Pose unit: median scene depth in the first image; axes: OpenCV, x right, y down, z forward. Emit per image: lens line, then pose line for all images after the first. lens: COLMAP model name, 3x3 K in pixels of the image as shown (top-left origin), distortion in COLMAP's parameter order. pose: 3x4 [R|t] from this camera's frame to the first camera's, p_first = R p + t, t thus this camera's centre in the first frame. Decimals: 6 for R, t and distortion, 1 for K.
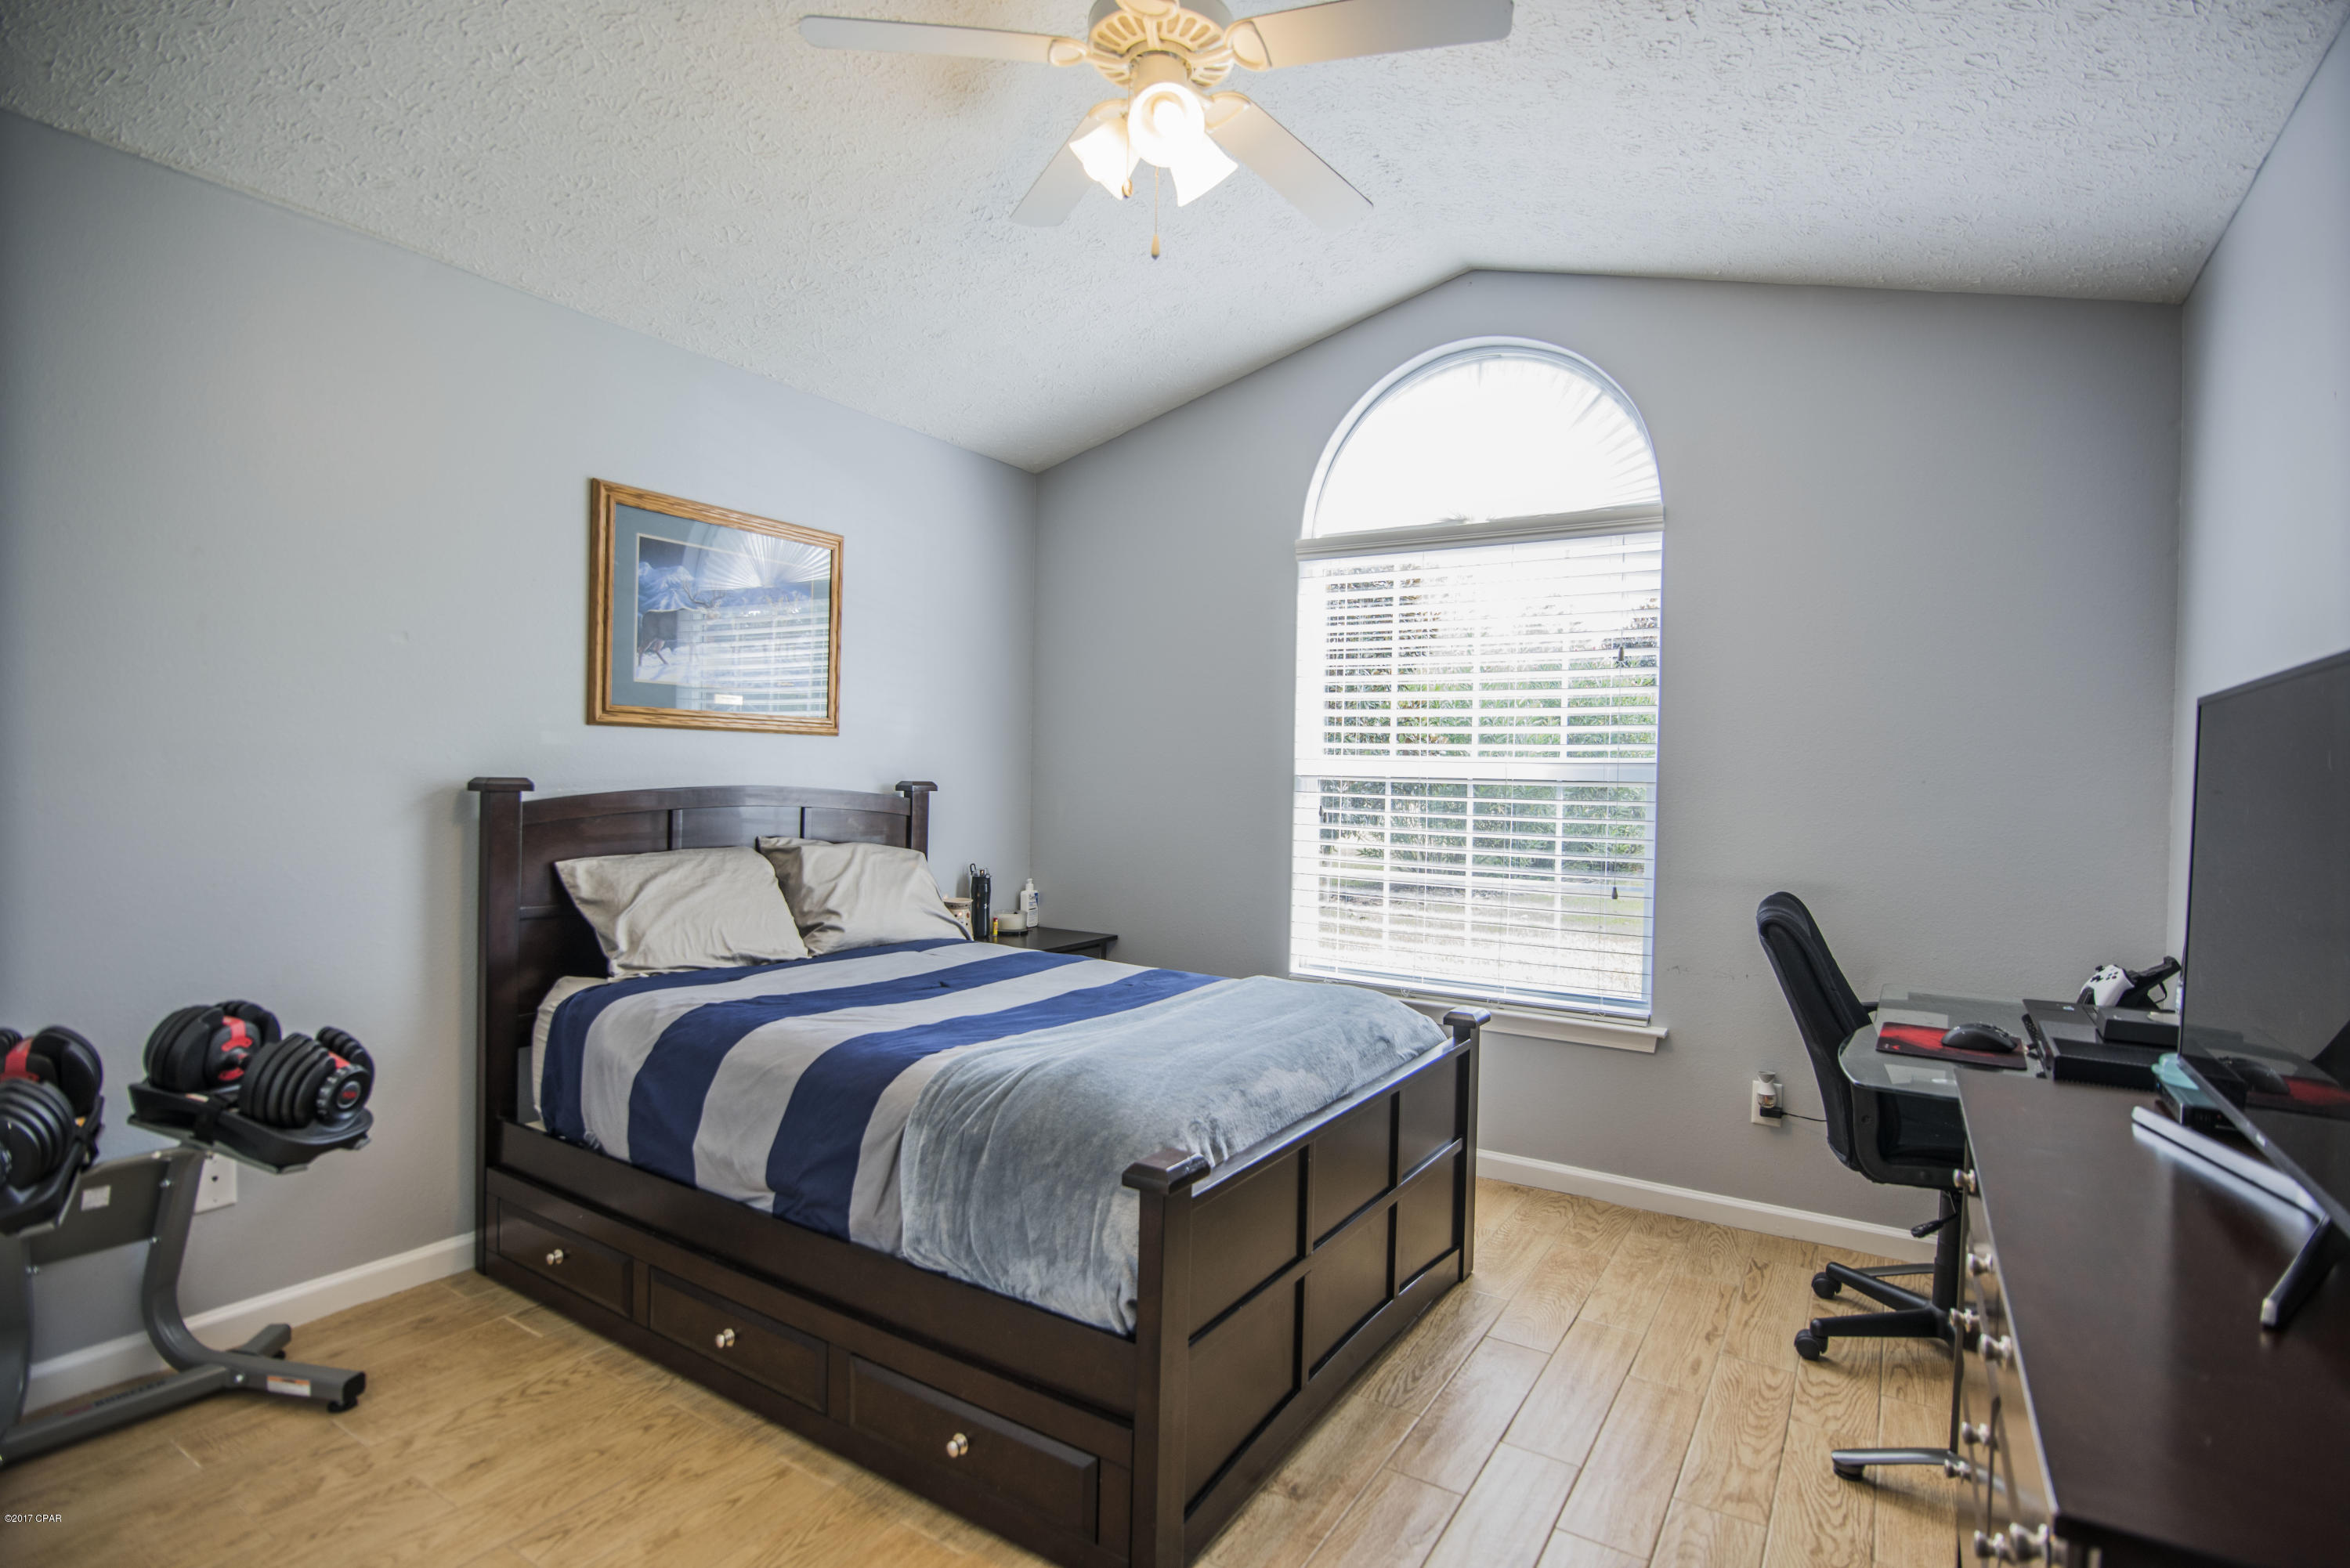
lens RADIAL K [[1167.9, 0, 1174.4], [0, 1167.9, 769.5], [0, 0, 1]] dist [-0.010844, -0.000211]
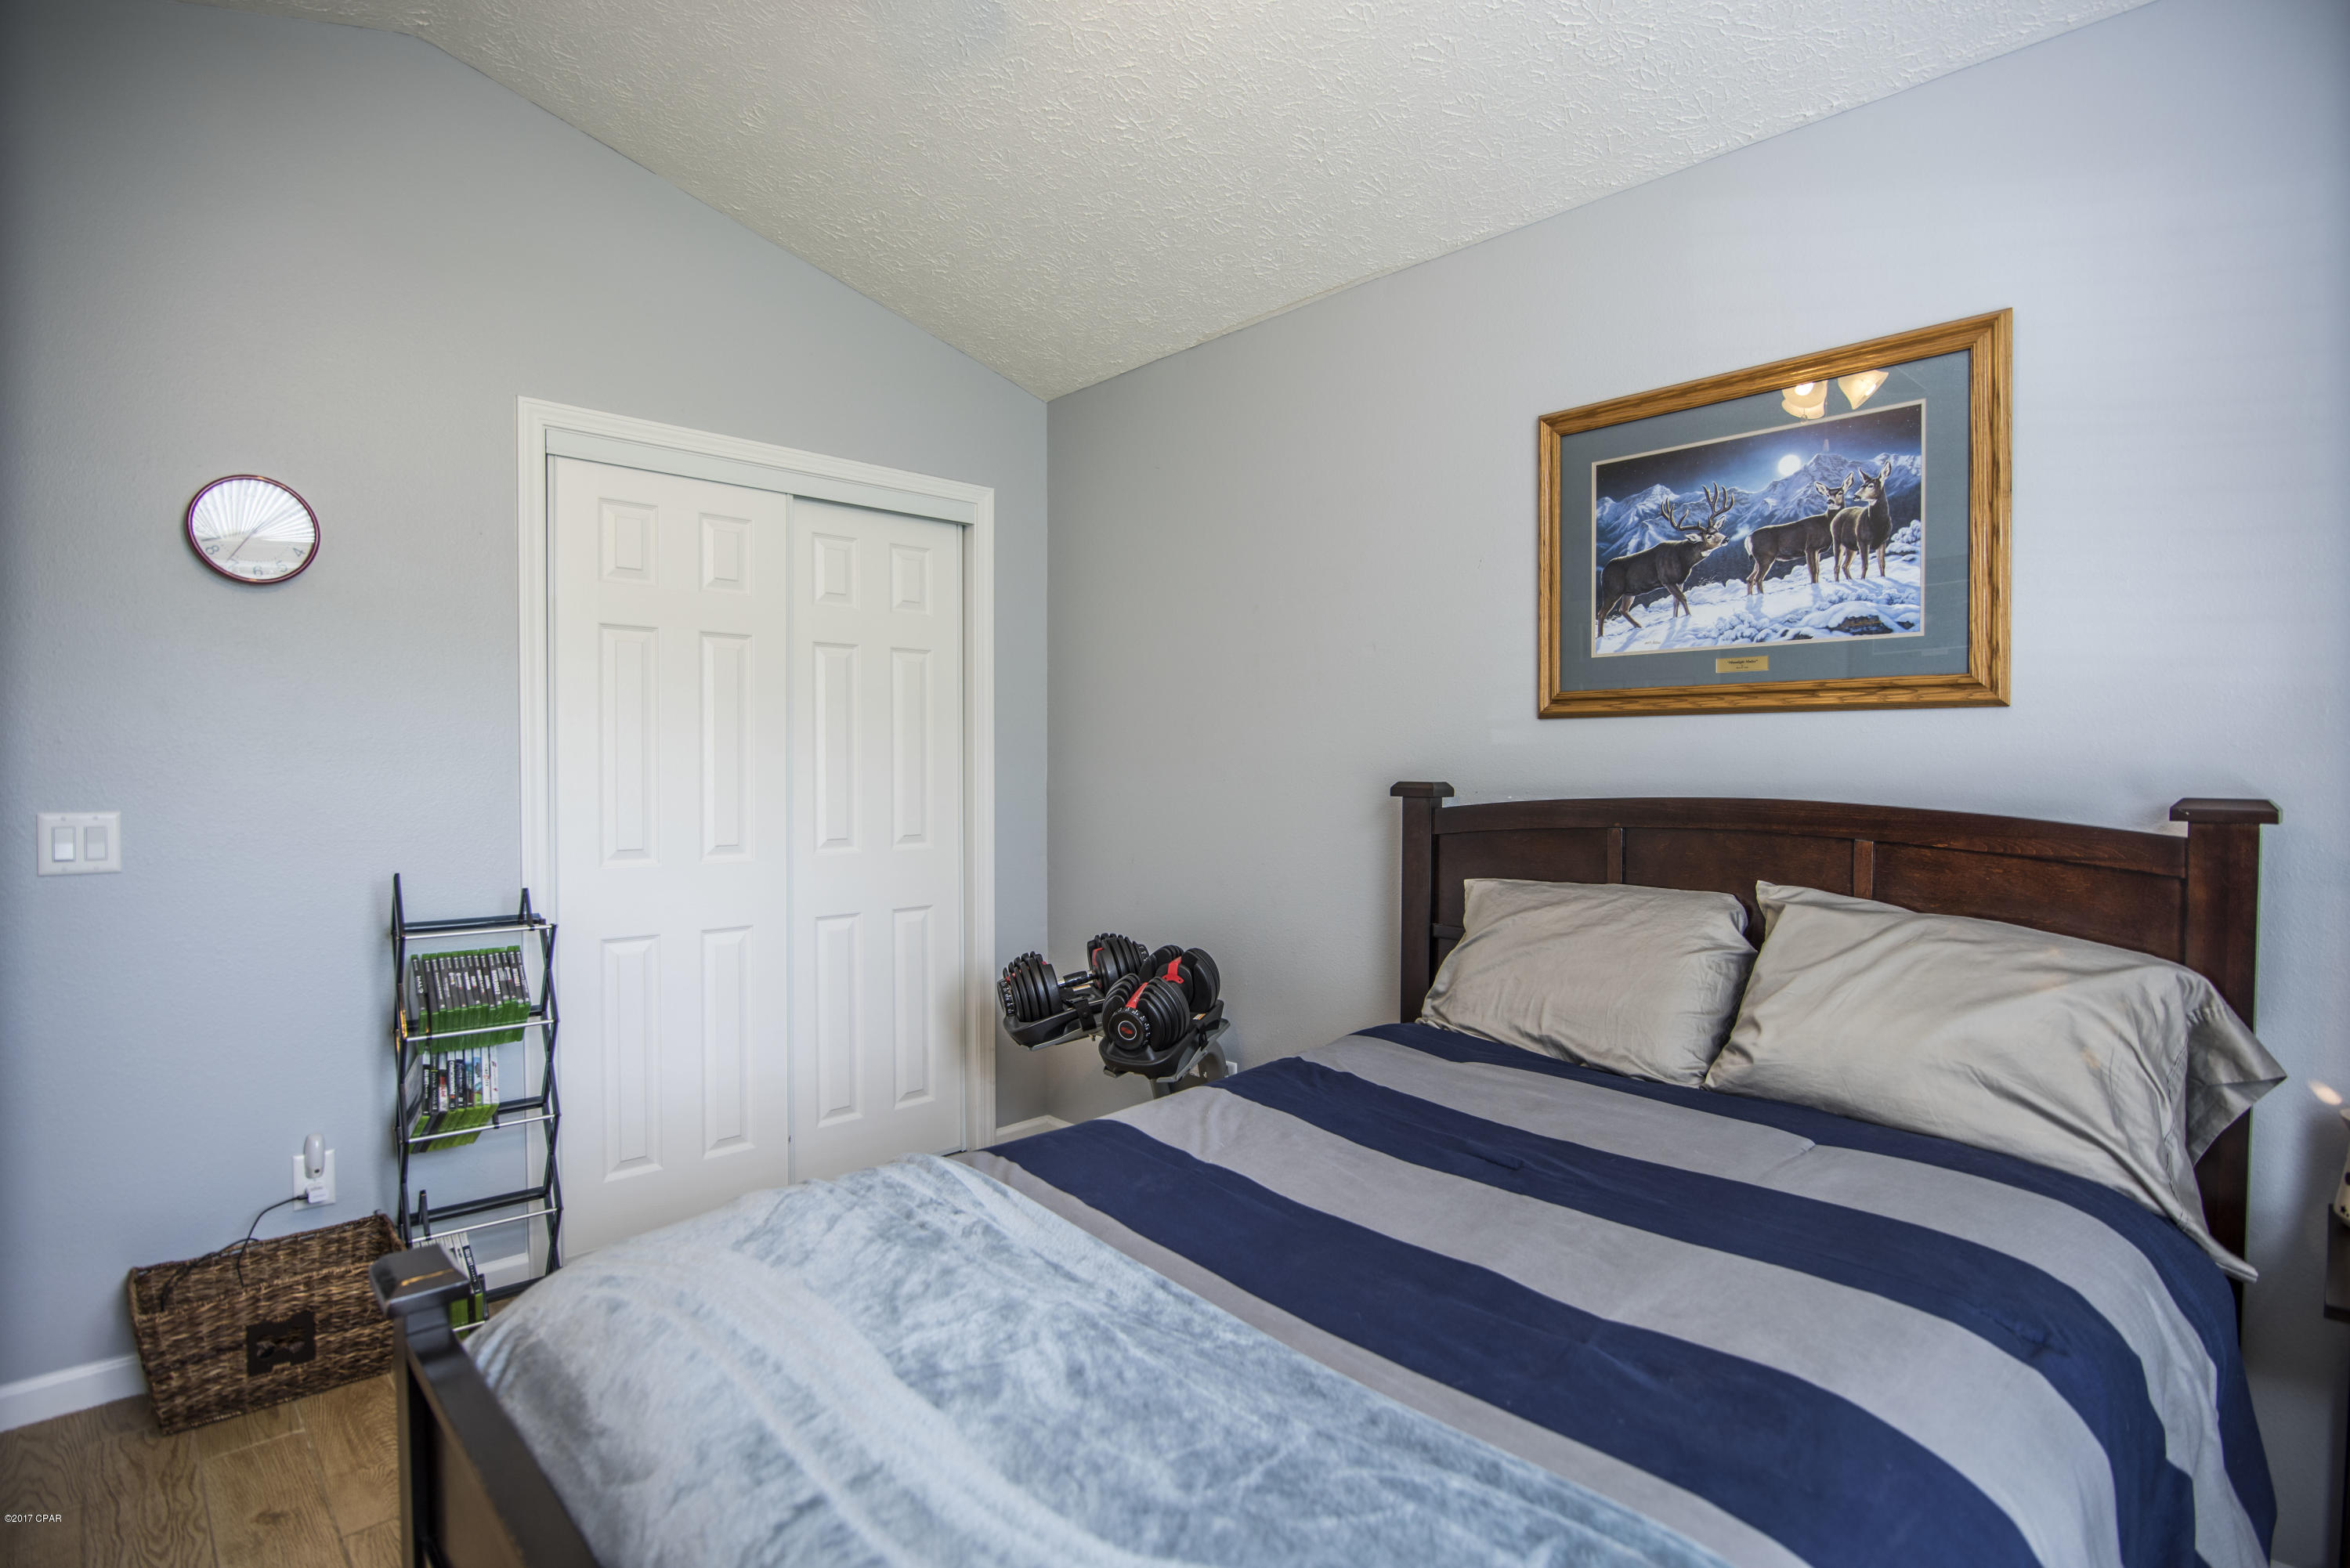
lens RADIAL K [[1167.9, 0, 1174.4], [0, 1167.9, 769.5], [0, 0, 1]] dist [-0.010844, -0.000211]
pose [[-0.210793, -0.014304, -0.977426, 0.337658], [-0.007485, 0.999887, -0.013018, 0.009616], [0.977502, 0.004572, -0.210876, 0.891625]]
